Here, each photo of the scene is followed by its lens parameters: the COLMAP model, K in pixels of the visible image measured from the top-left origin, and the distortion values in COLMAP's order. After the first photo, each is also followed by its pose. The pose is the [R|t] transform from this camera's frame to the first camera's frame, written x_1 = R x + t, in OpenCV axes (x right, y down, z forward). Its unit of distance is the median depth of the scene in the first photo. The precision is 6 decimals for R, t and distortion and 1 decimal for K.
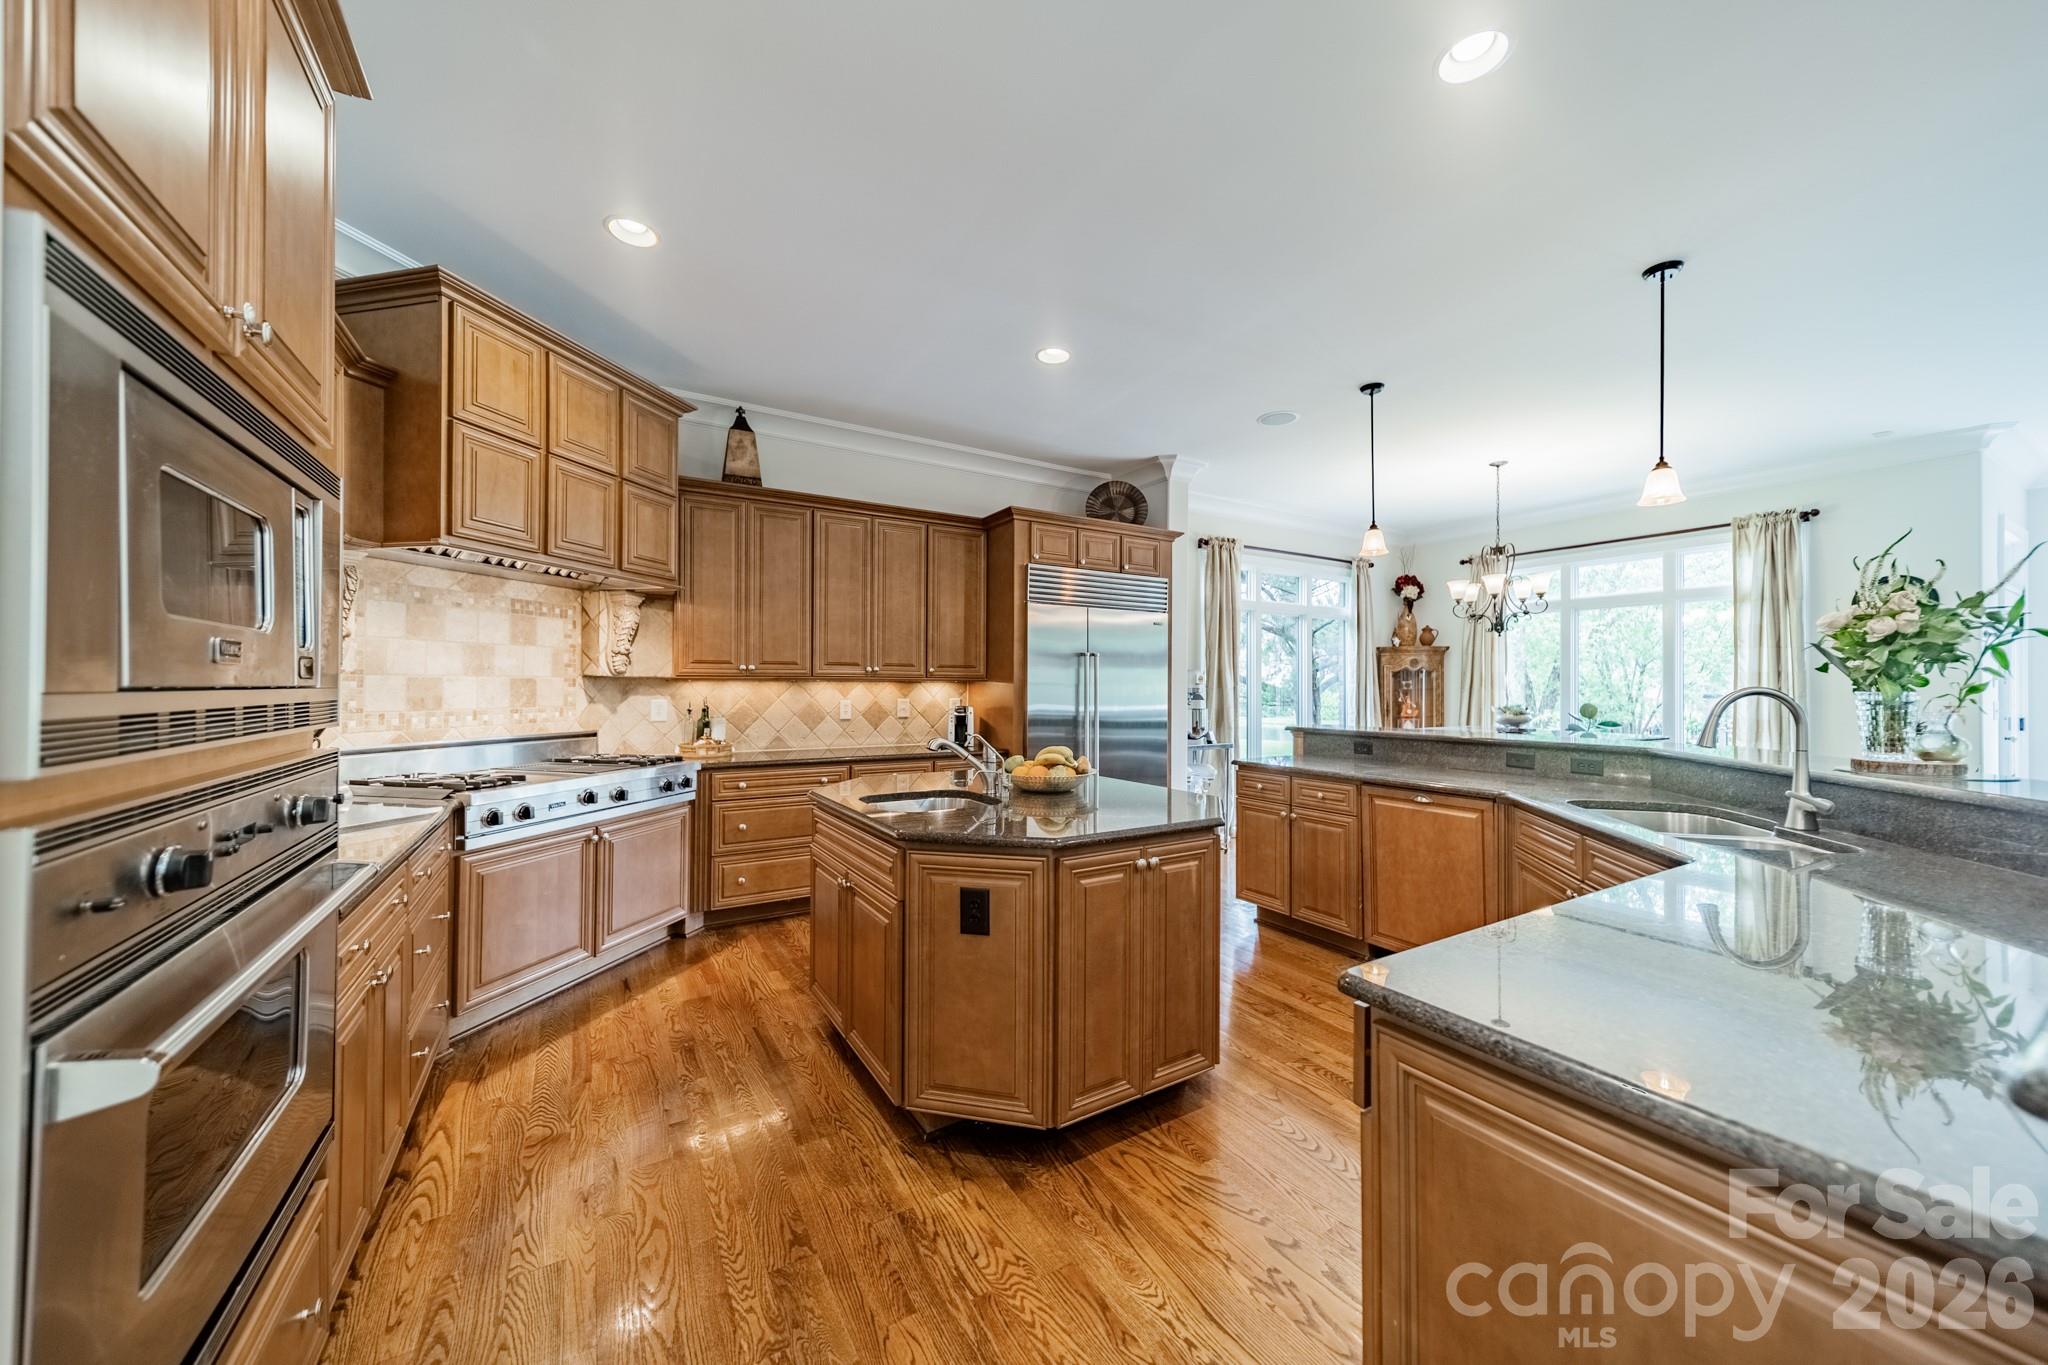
lens RADIAL K [[720.8, 0, 1023.6], [0, 720.8, 687.5], [0, 0, 1]] dist [0.007084, 0.000285]
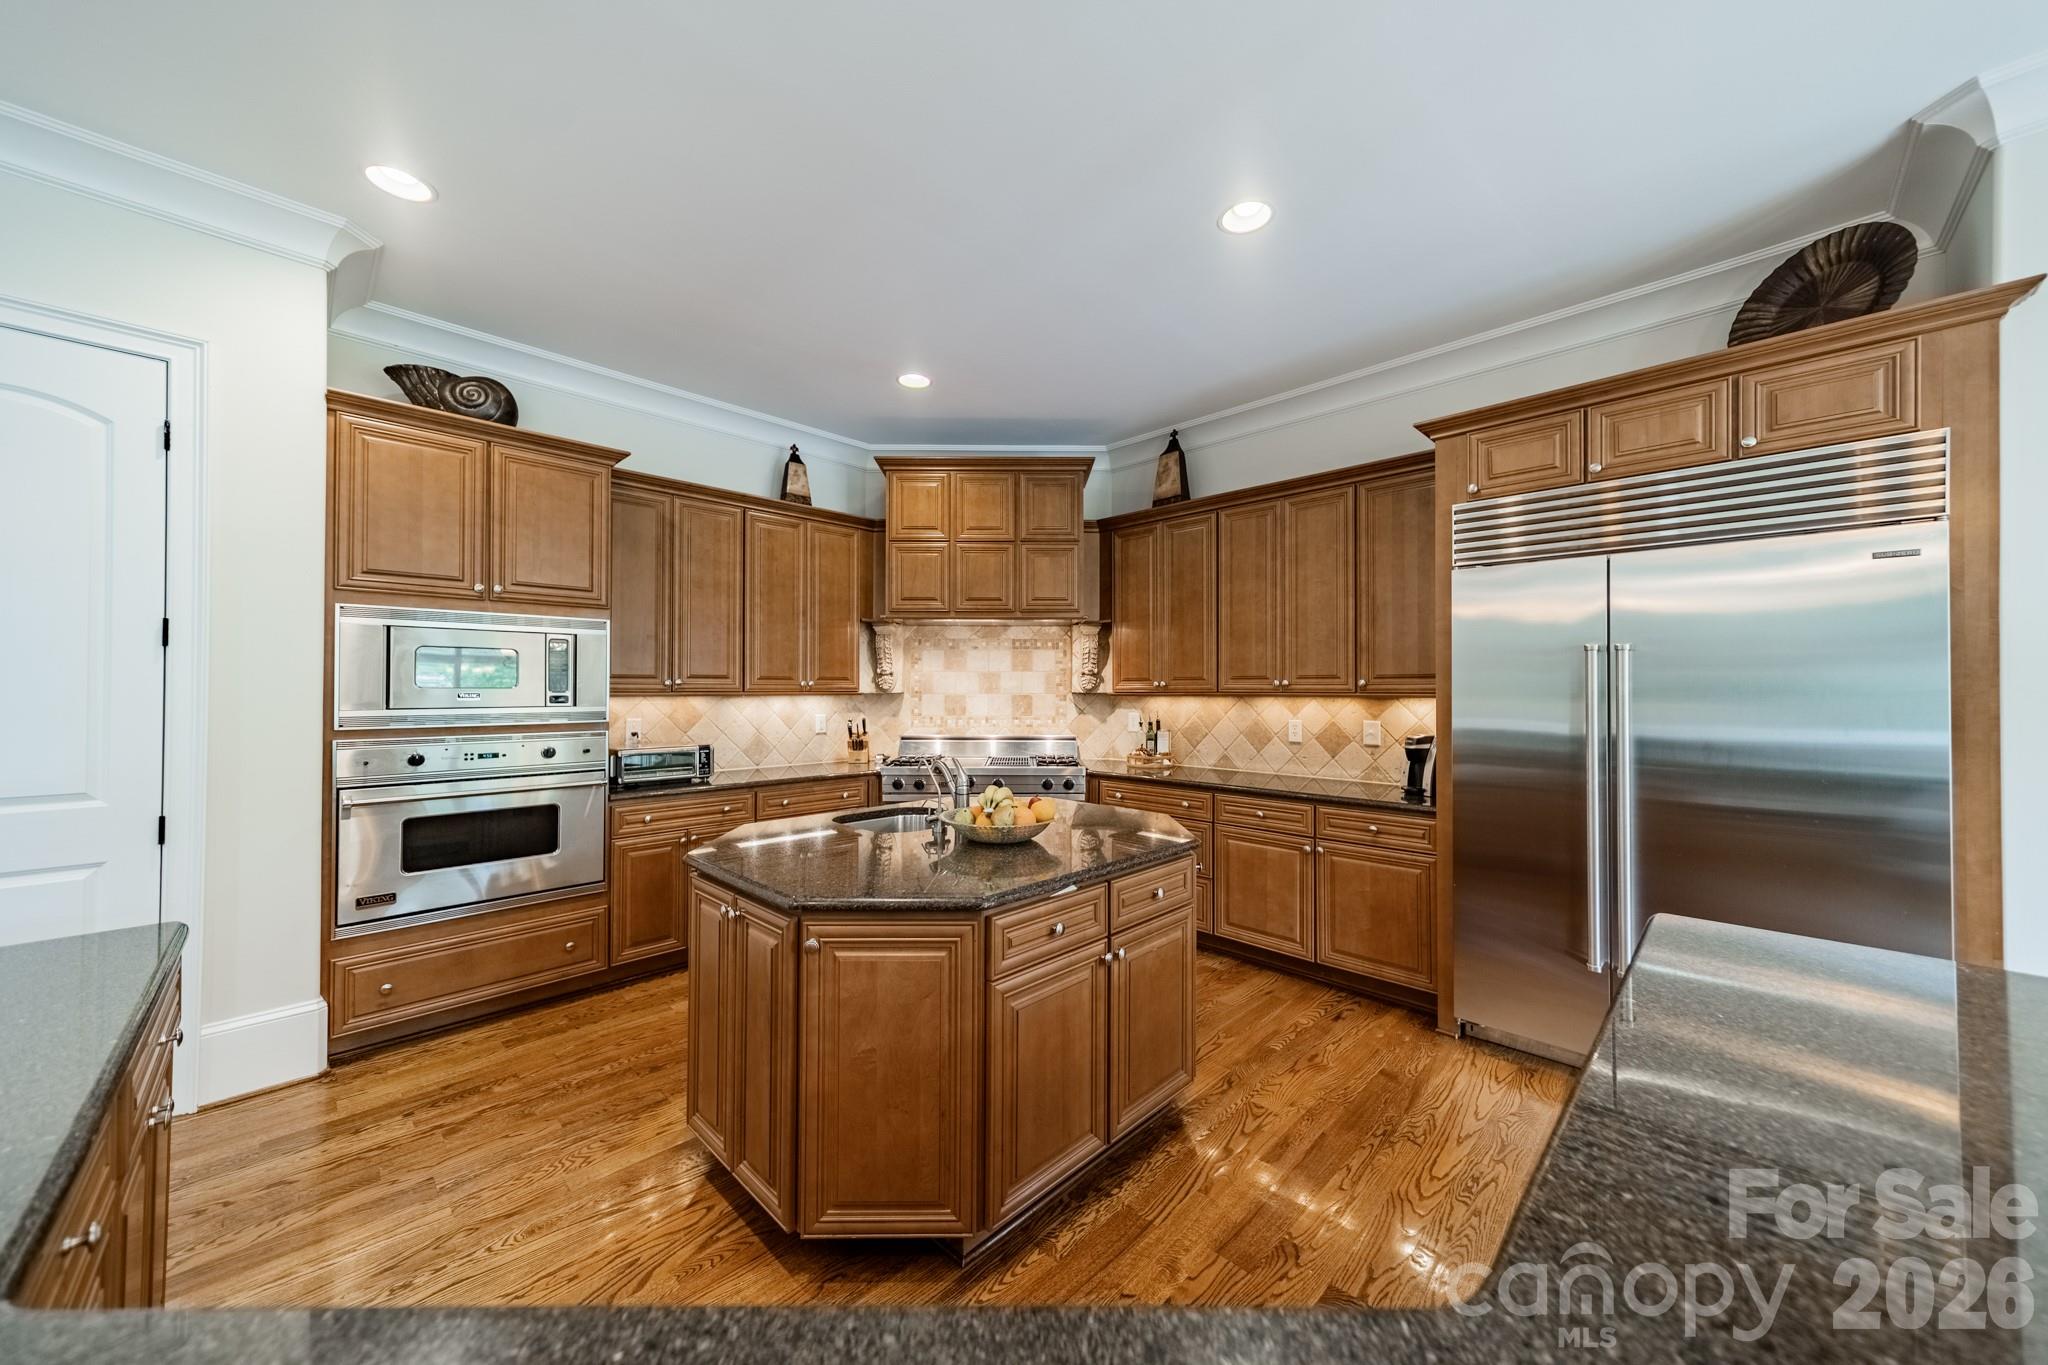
lens RADIAL K [[720.8, 0, 1030.8], [0, 720.8, 680.4], [0, 0, 1]] dist [0.007084, 0.000285]
pose [[0.246256, -0.014640, -0.969094, 0.582761], [-0.001723, 0.999878, -0.015543, -0.016726], [0.969203, 0.005497, 0.246200, 0.585523]]
